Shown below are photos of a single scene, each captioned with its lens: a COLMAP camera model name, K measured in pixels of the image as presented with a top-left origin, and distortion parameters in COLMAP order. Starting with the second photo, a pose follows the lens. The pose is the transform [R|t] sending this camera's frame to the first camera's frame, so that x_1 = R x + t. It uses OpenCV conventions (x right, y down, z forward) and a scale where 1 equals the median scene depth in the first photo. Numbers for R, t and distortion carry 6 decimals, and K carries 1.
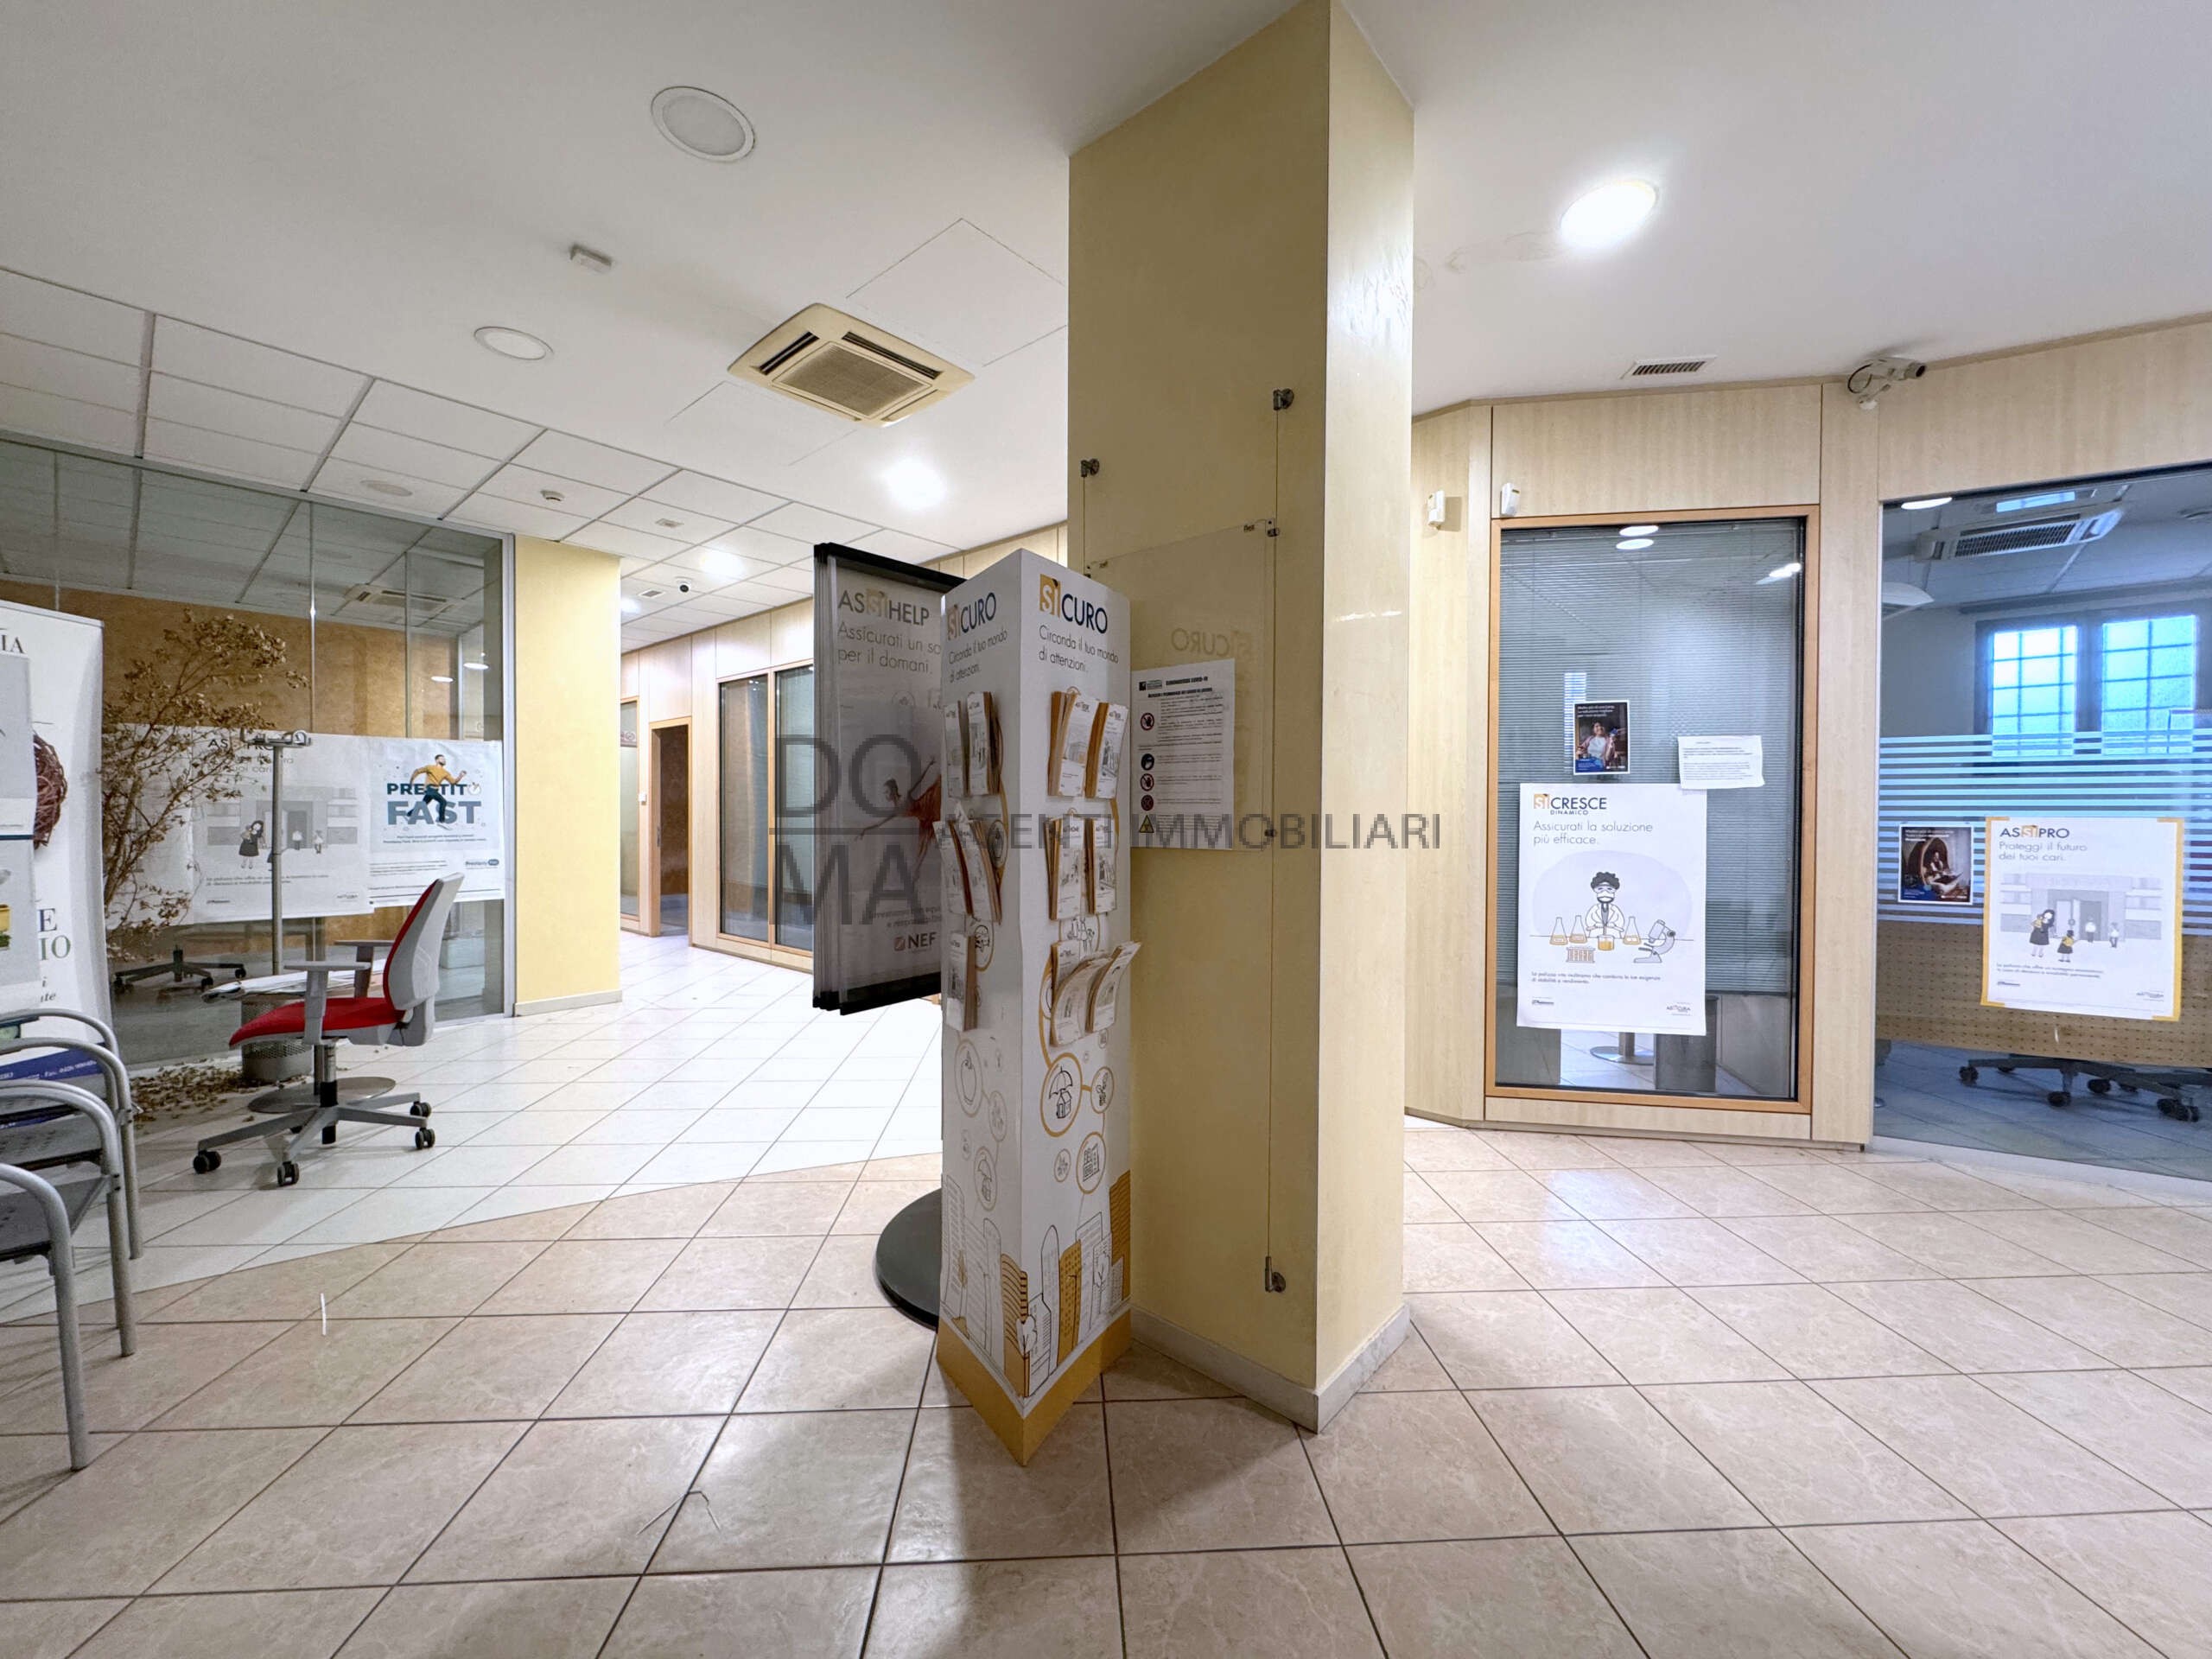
lens RADIAL K [[883.5, 0, 1106.8], [0, 883.5, 823.4], [0, 0, 1]] dist [0.000306, 0.000276]
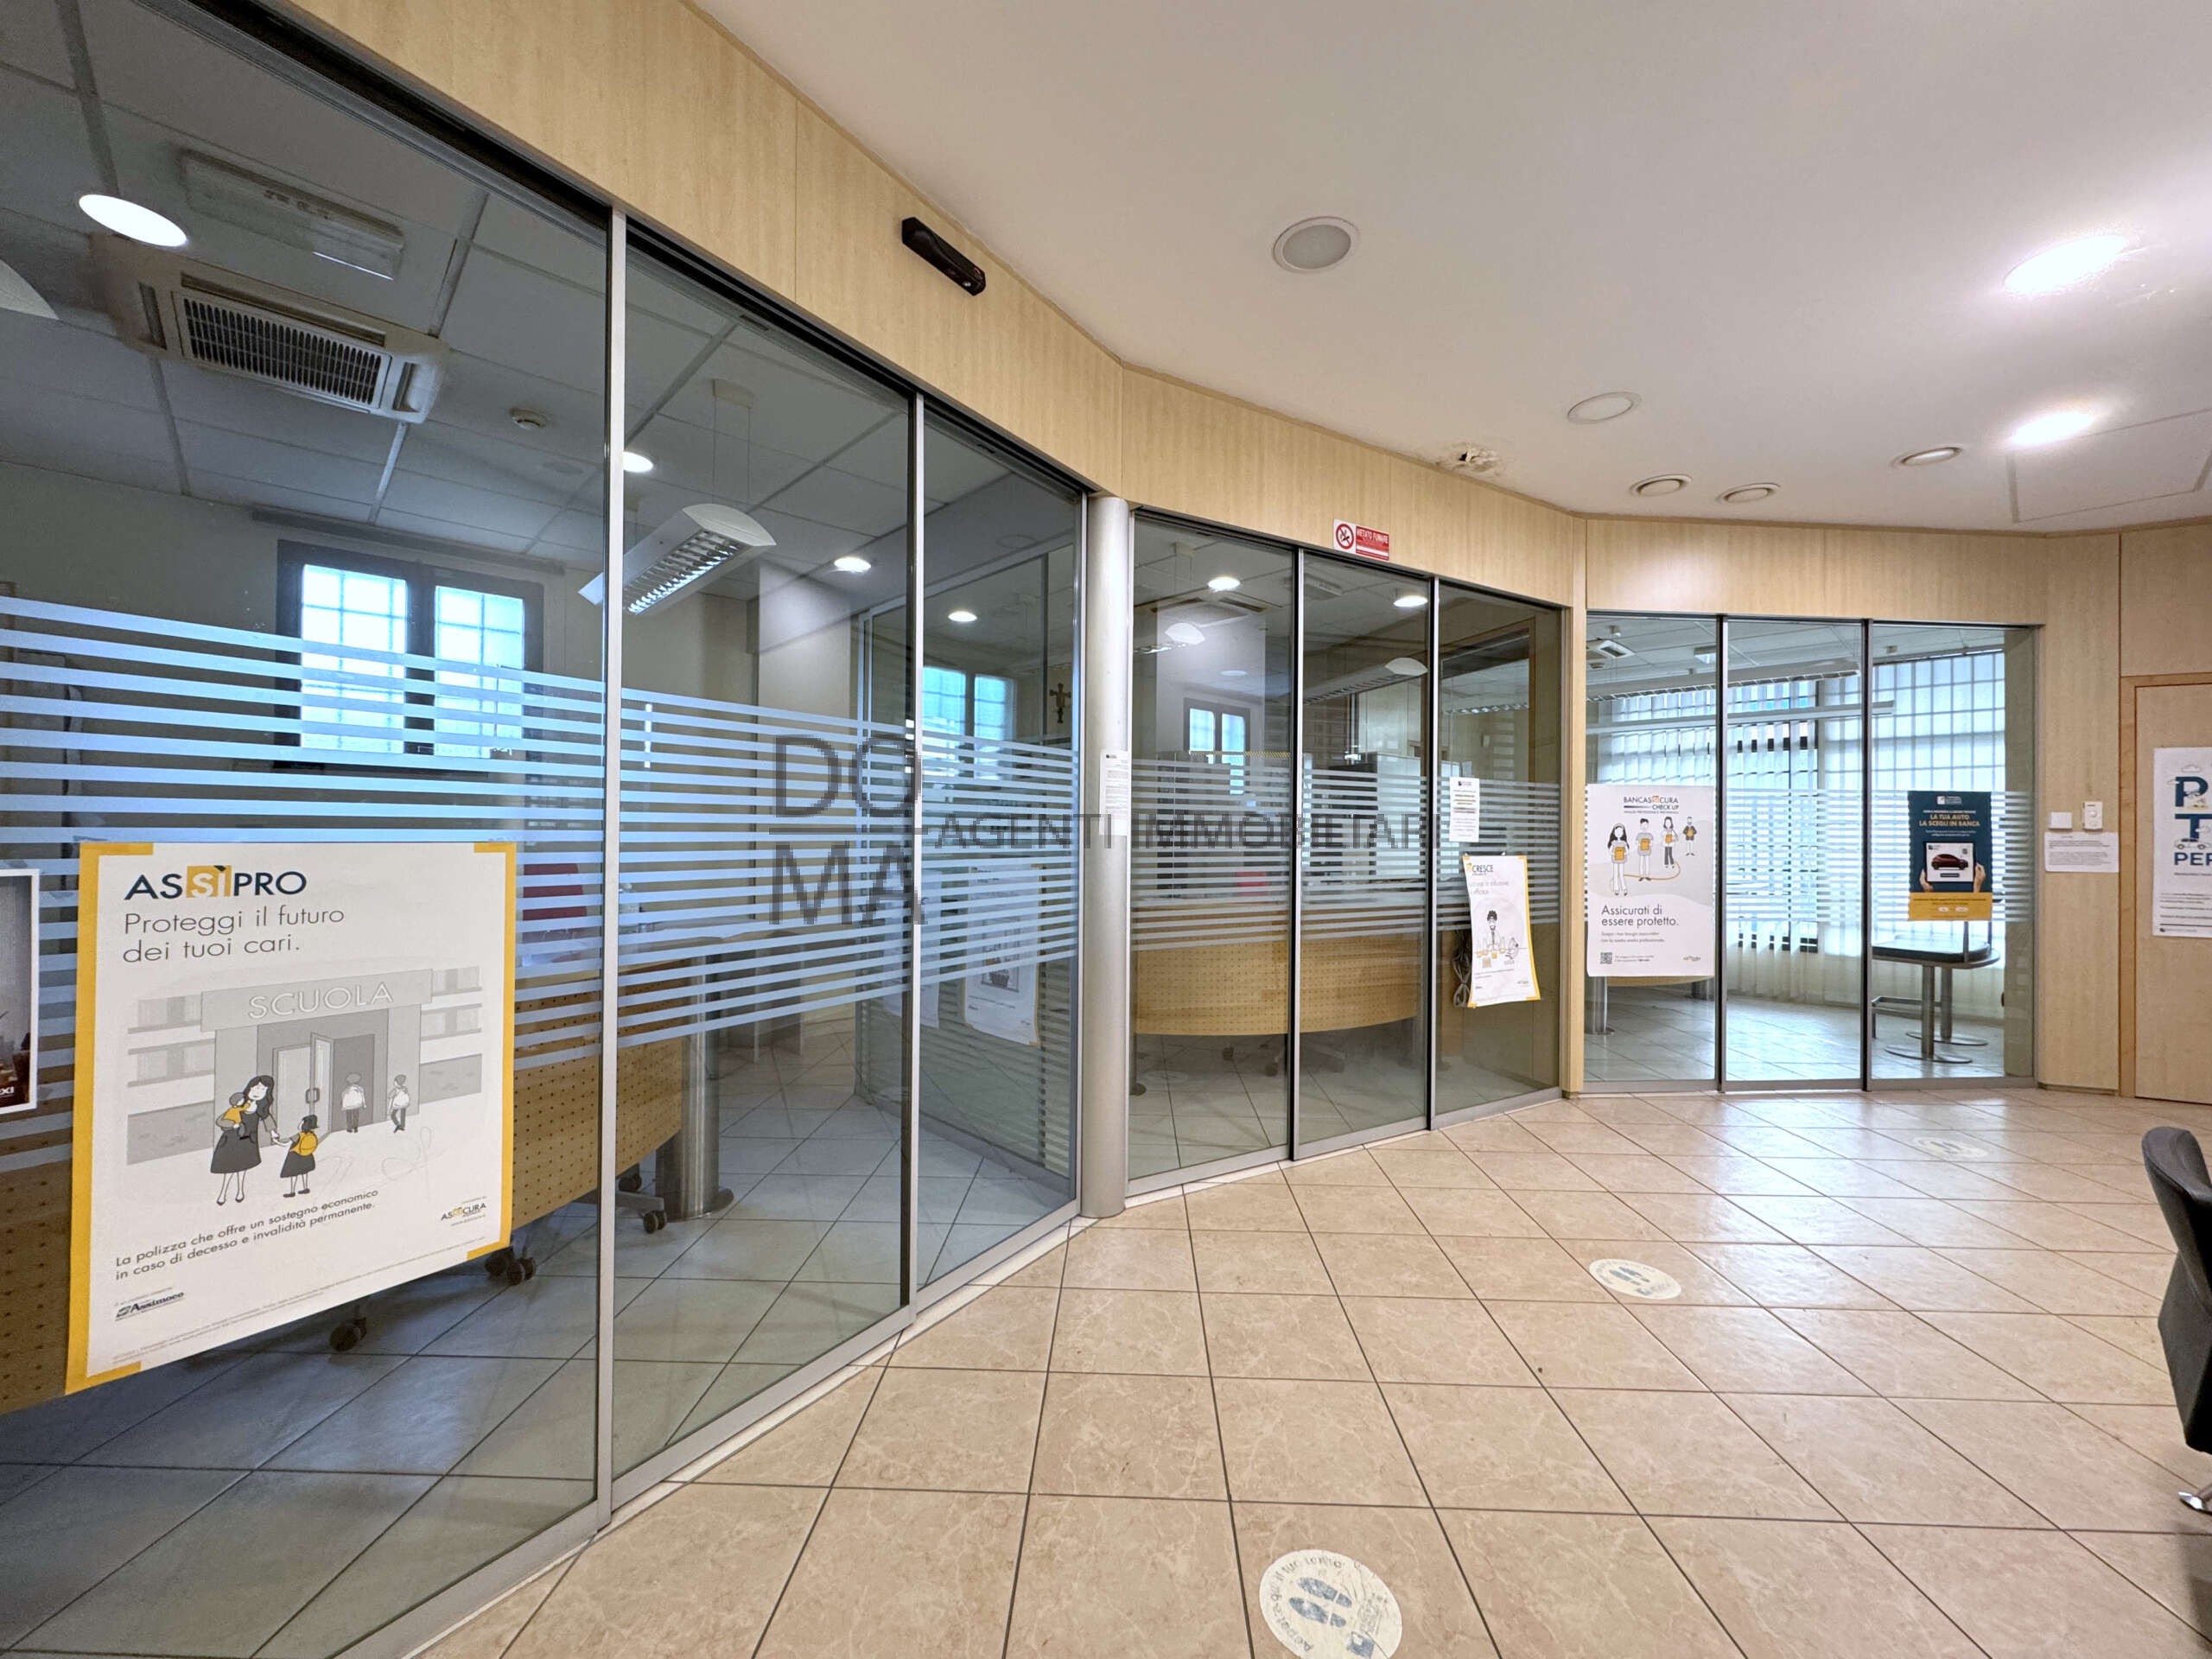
lens RADIAL K [[874.6, 0, 1102.8], [0, 874.6, 826.9], [0, 0, 1]] dist [-0.002753, 0.000091]
pose [[0.094708, 0.003515, 0.995499, 0.694231], [0.004519, 0.999982, -0.003961, -0.011233], [-0.995495, 0.004874, 0.094690, 0.571152]]
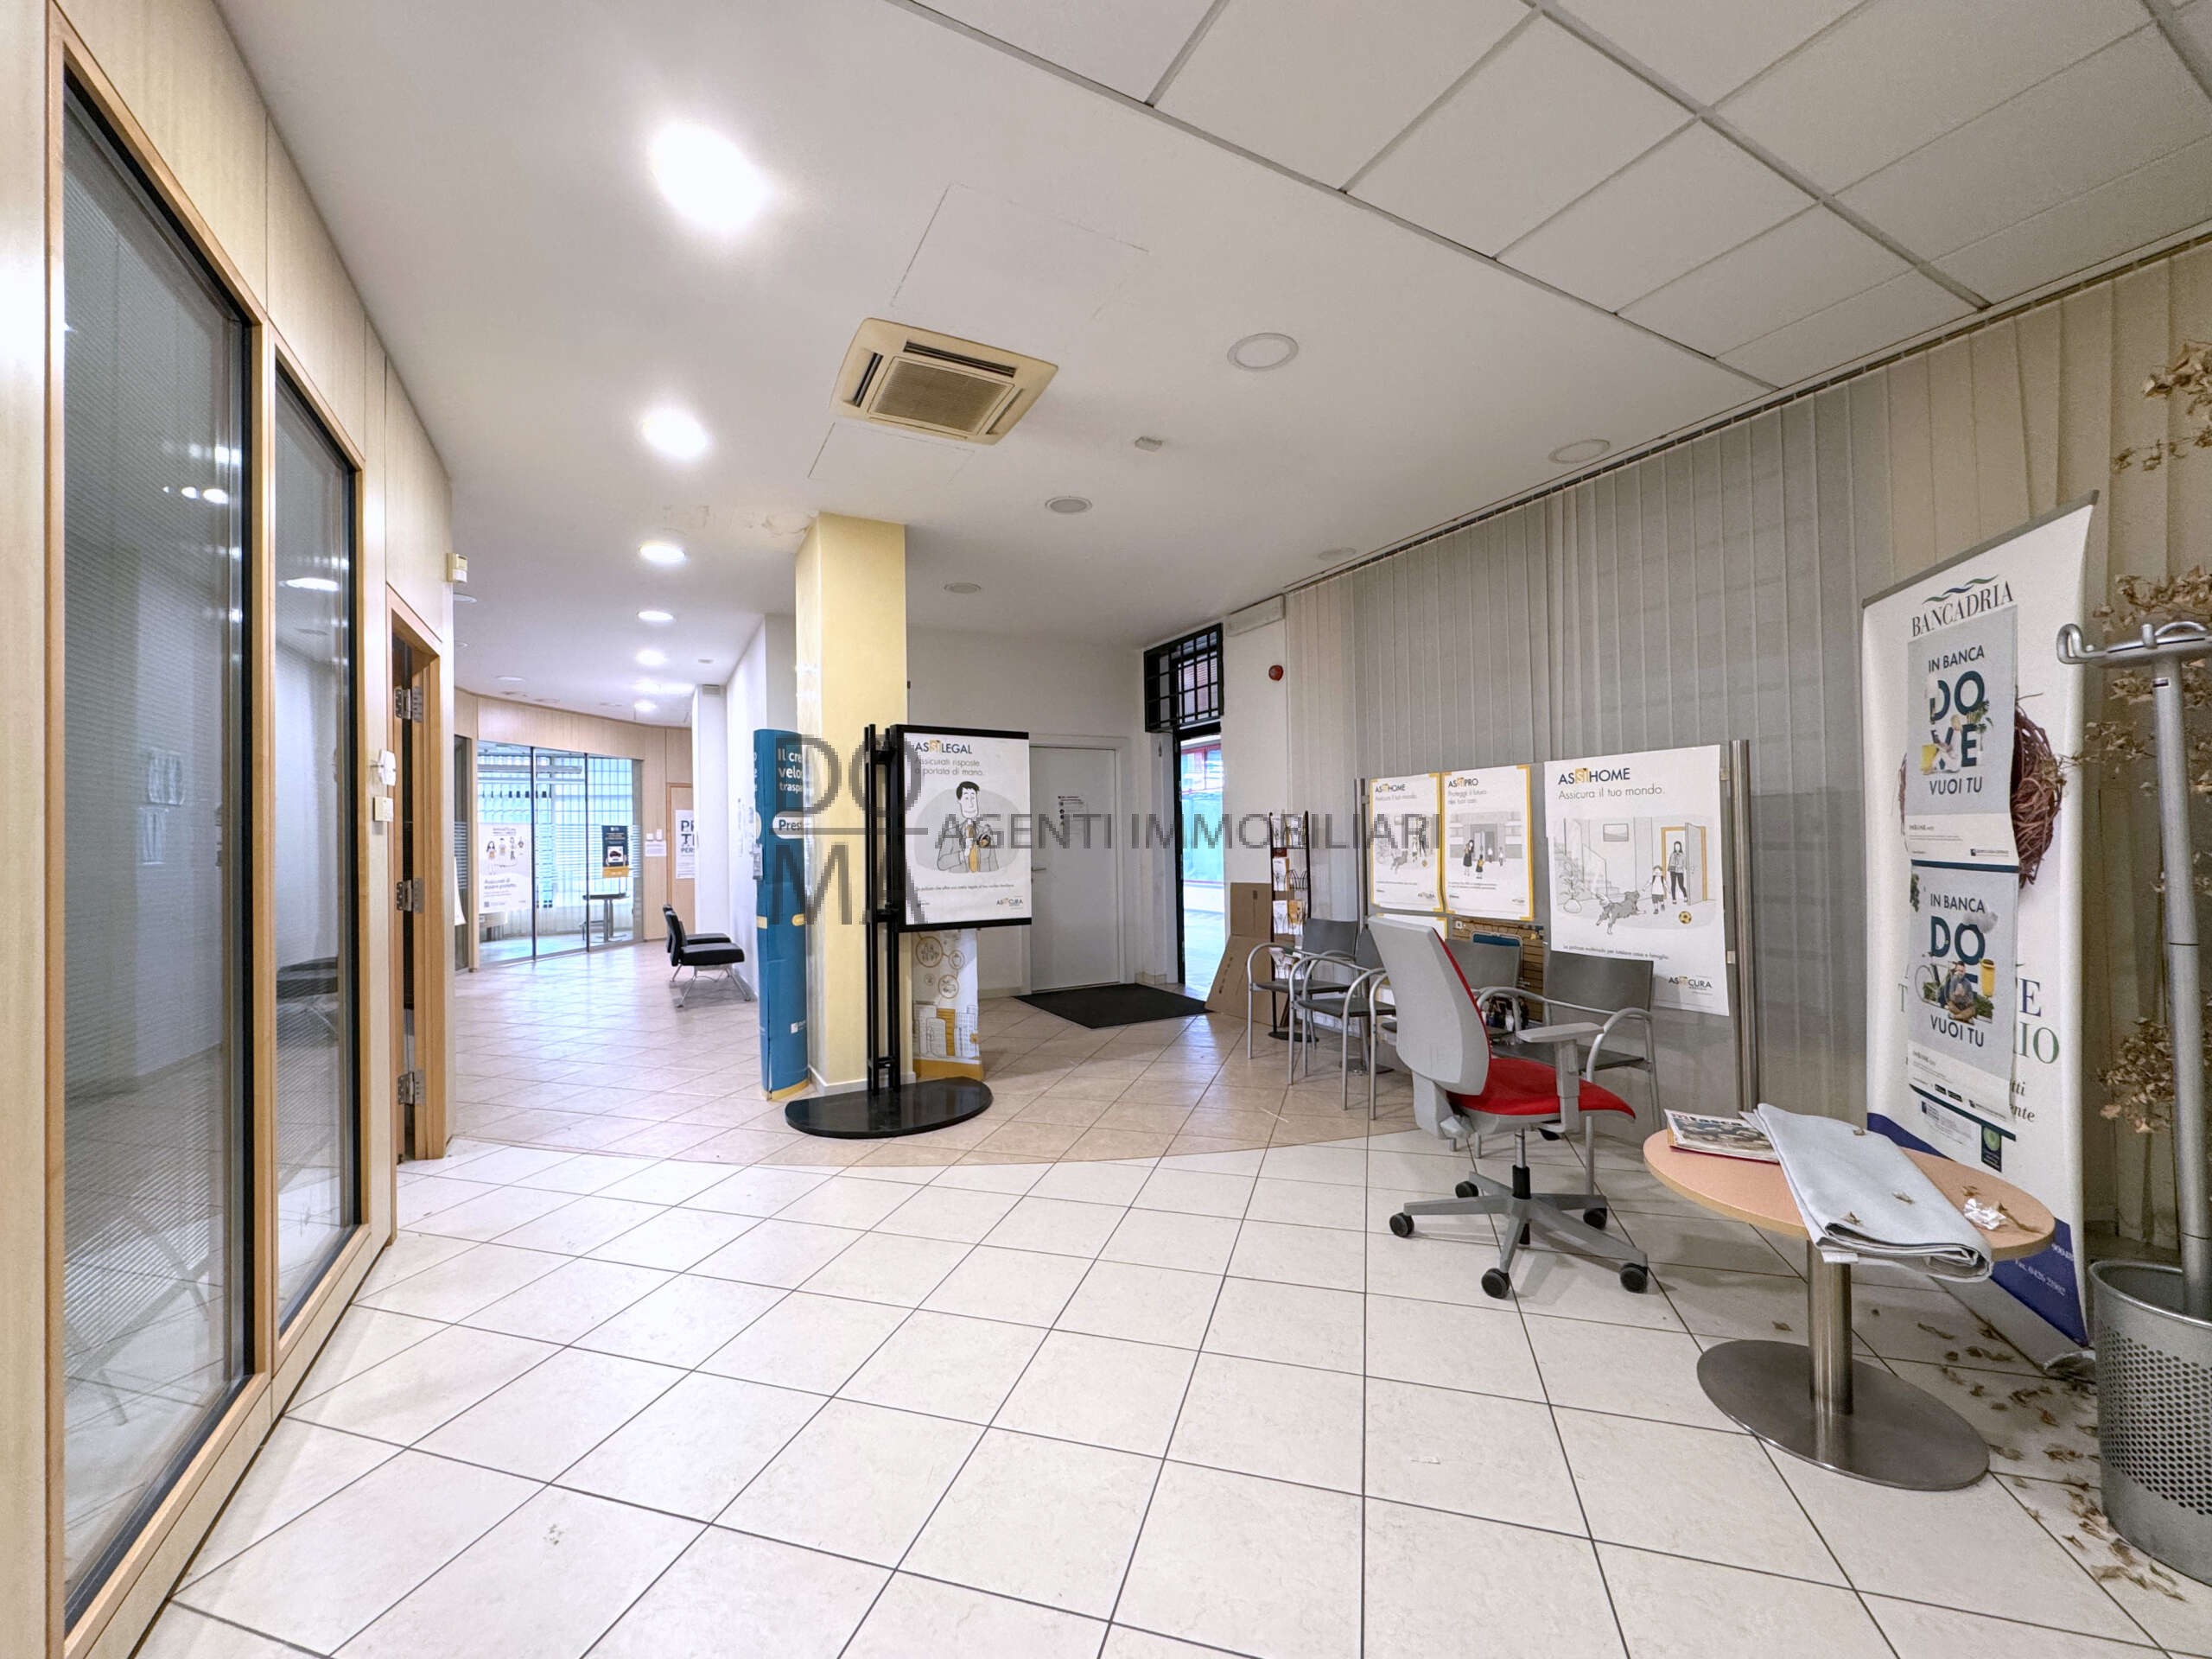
lens RADIAL K [[874.6, 0, 1102.8], [0, 874.6, 826.9], [0, 0, 1]] dist [-0.002753, 0.000091]
pose [[-0.936802, 0.016264, 0.349481, -0.827700], [0.017609, 0.999845, 0.000670, -0.030660], [-0.349416, 0.006782, -0.936943, 1.941023]]
